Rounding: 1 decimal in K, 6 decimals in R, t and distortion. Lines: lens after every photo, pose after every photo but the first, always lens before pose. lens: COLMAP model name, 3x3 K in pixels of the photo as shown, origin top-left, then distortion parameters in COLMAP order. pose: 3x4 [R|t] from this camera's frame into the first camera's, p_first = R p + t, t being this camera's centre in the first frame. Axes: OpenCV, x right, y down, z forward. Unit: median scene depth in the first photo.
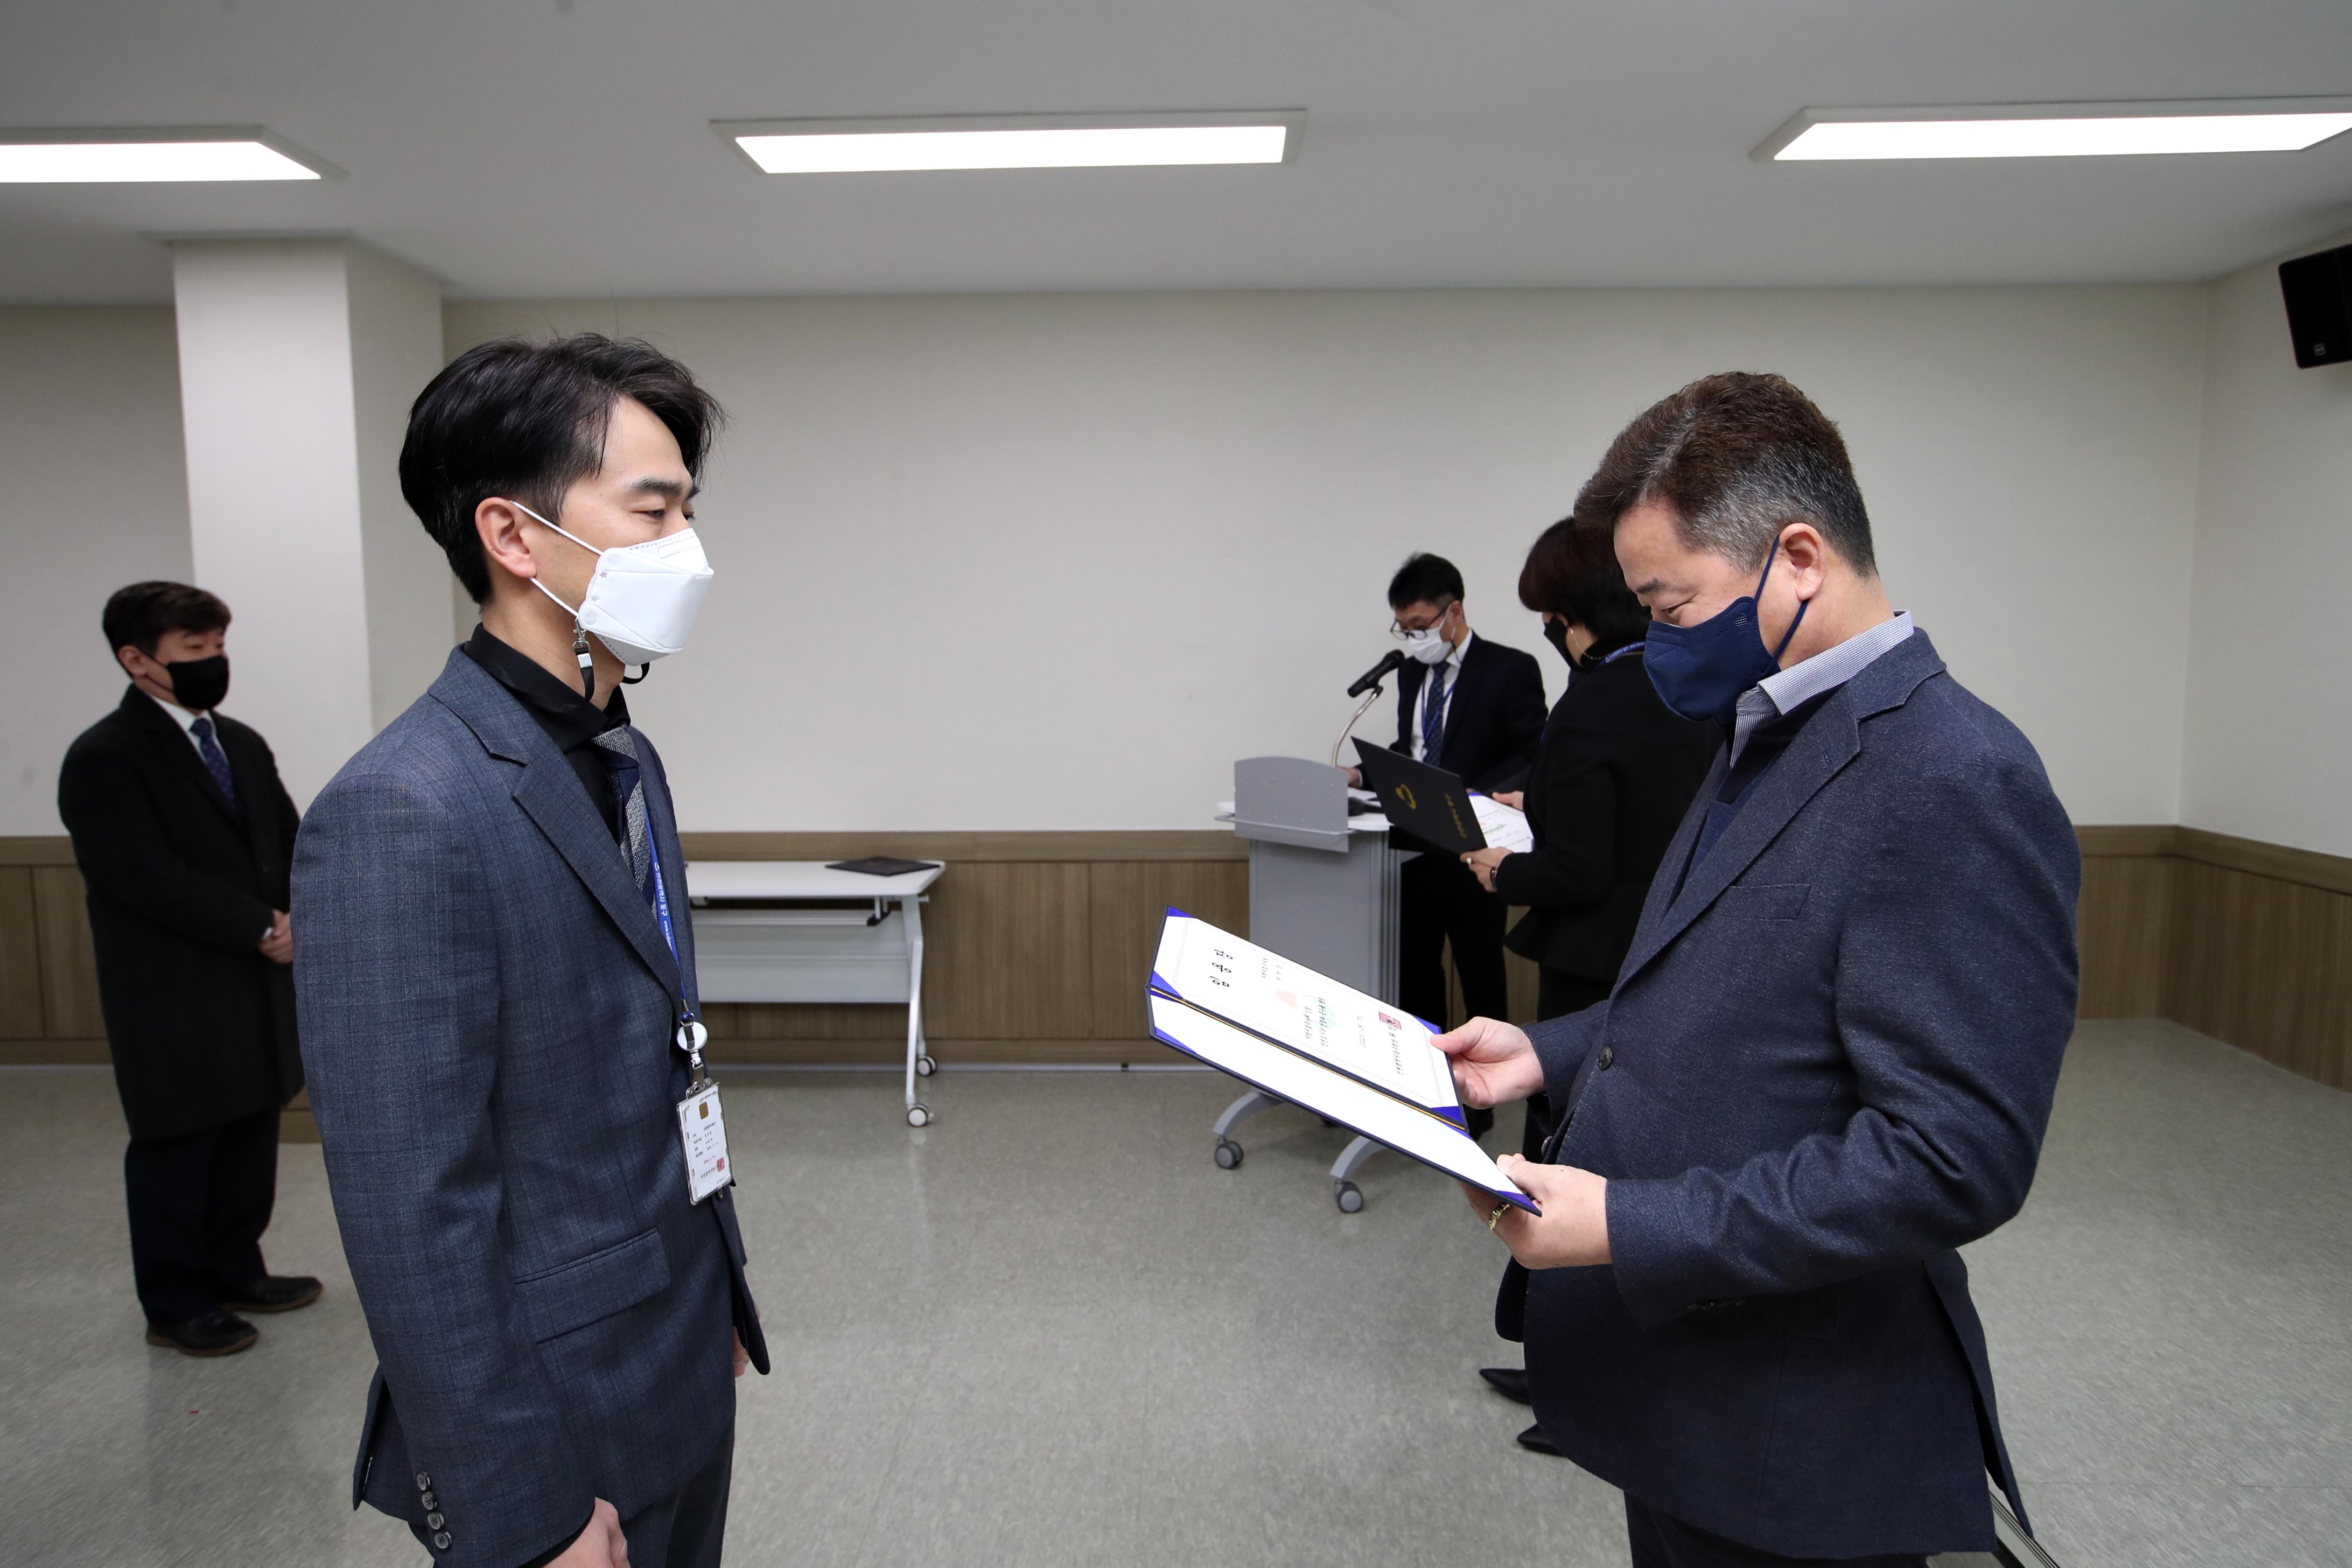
lens RADIAL K [[1481.3, 0, 1176.0], [0, 1481.3, 784.0], [0, 0, 1]] dist [-0.035385, 0.028659]
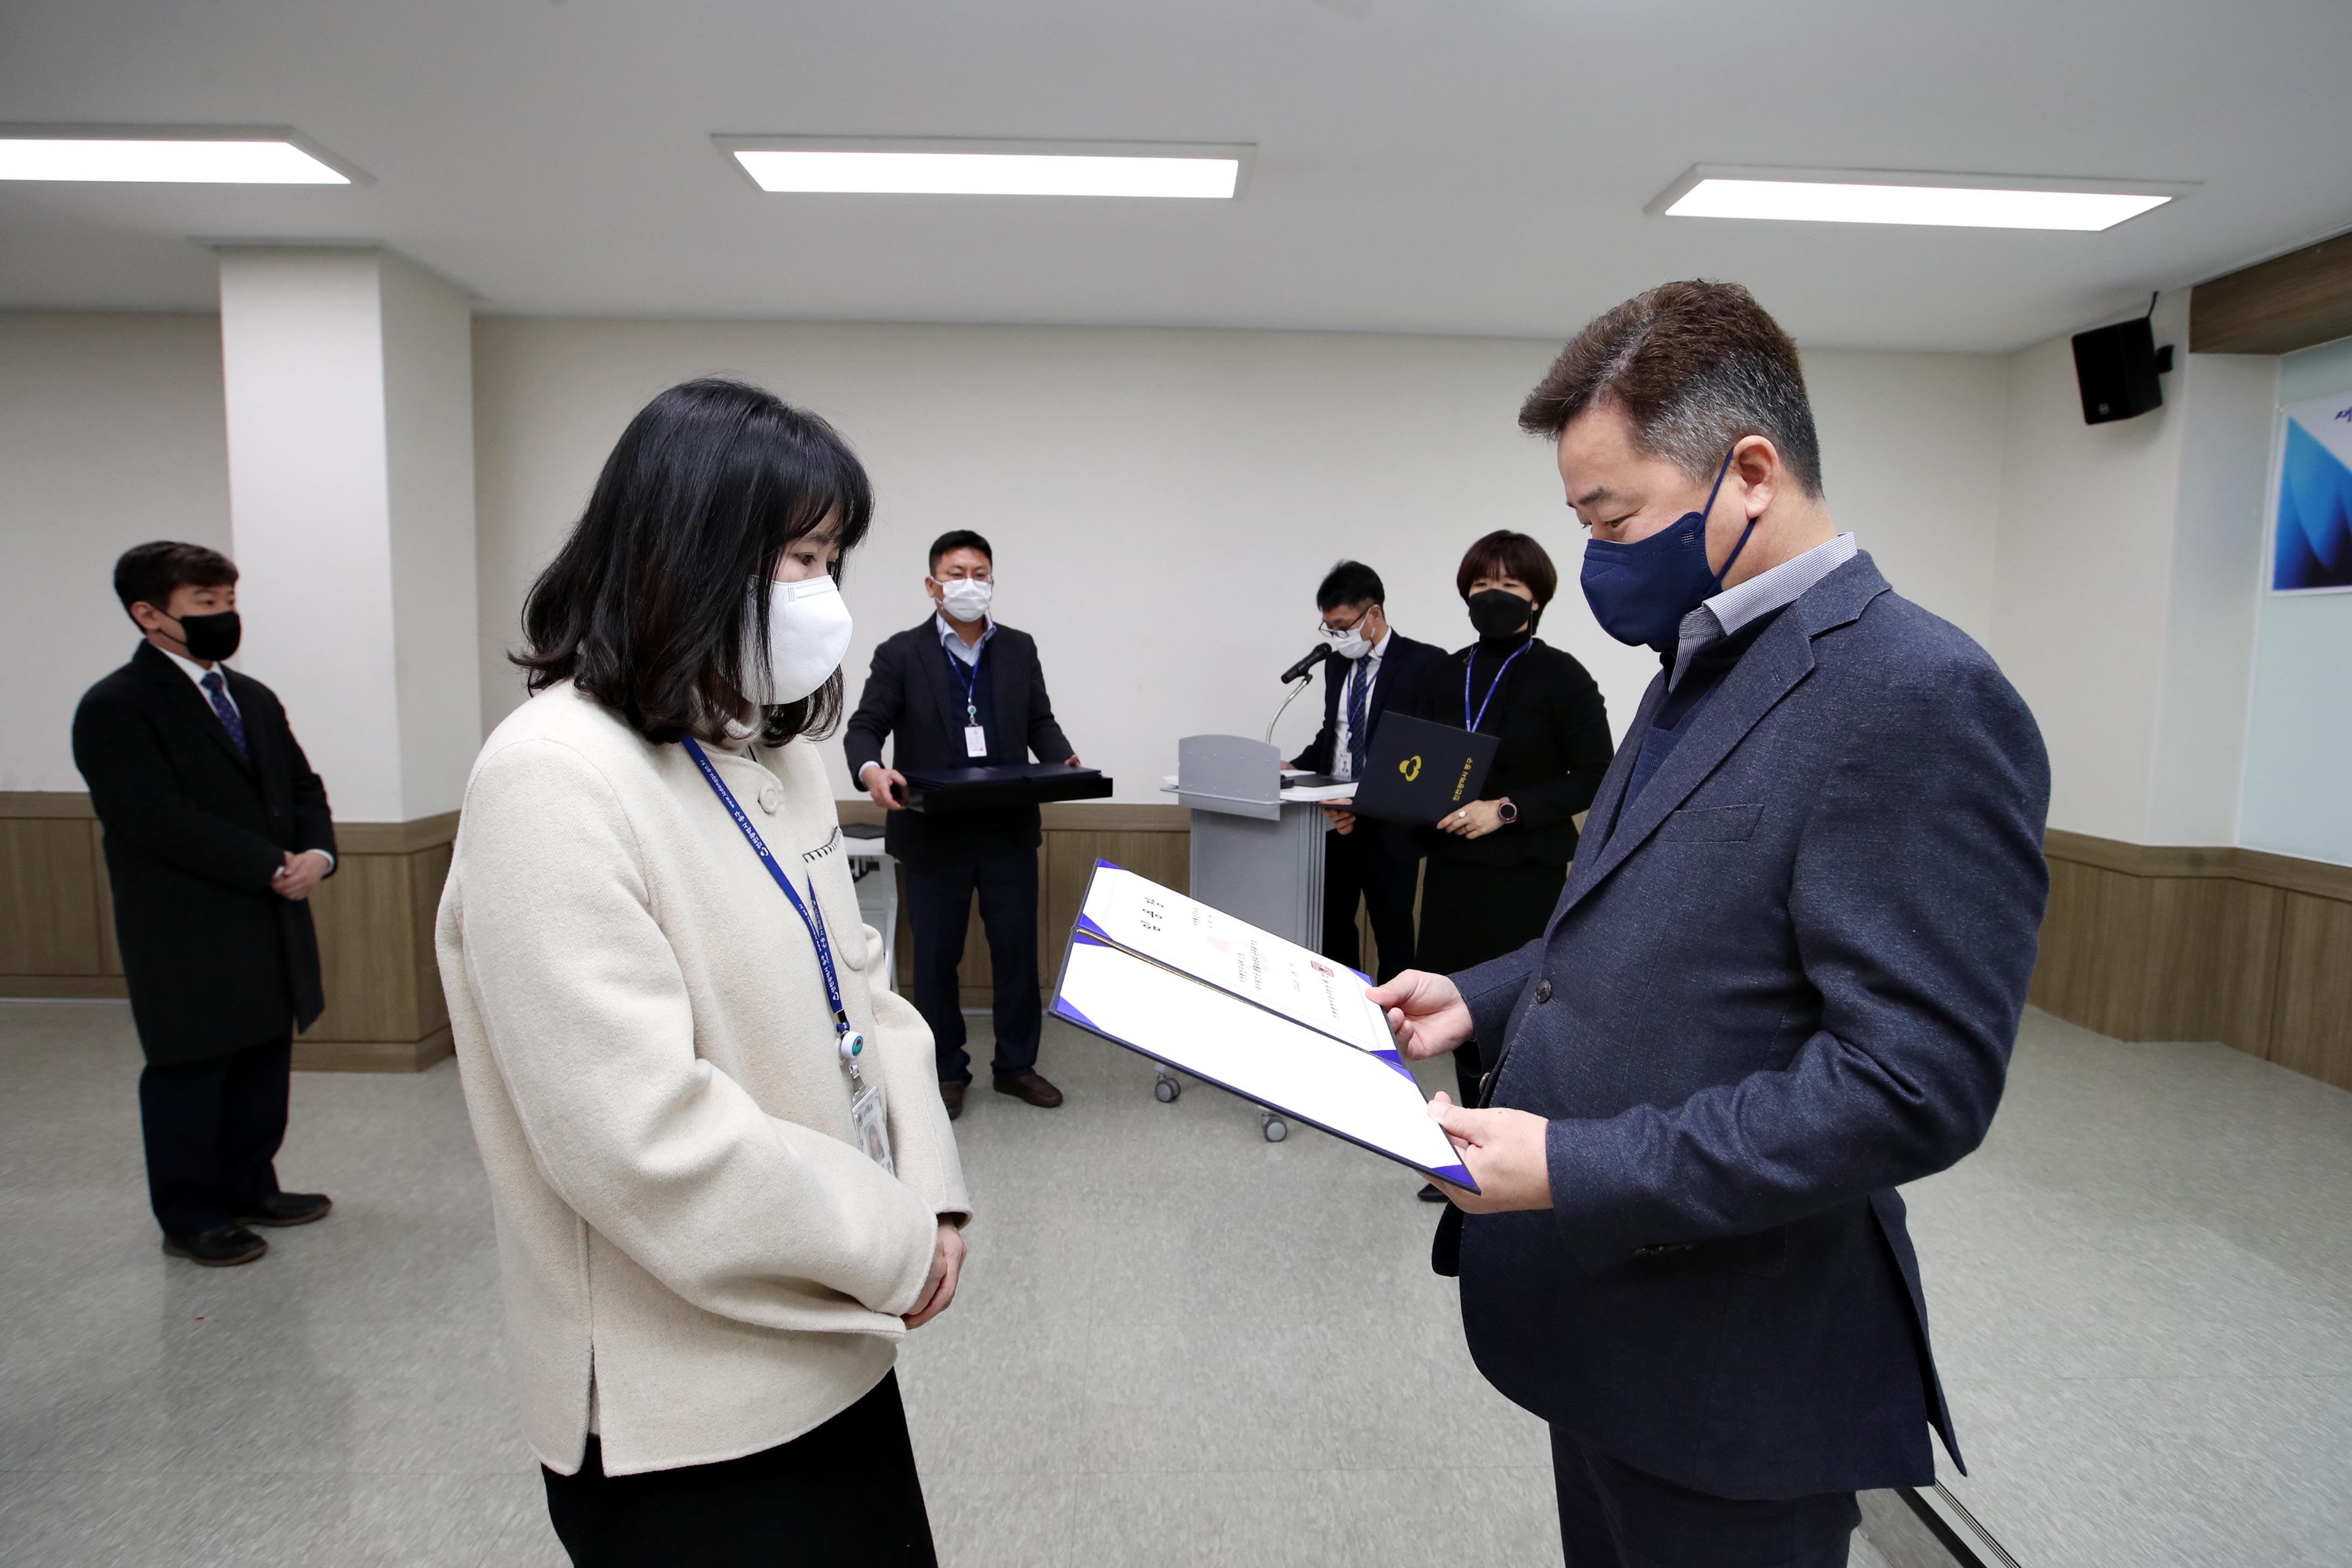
lens RADIAL K [[1228.3, 0, 1176.0], [0, 1228.3, 784.0], [0, 0, 1]] dist [-0.031510, 0.000514]
pose [[0.999433, 0.012033, 0.031434, 0.009823], [-0.012079, 0.999926, 0.001265, 0.027726], [-0.031416, -0.001644, 0.999505, 0.101754]]
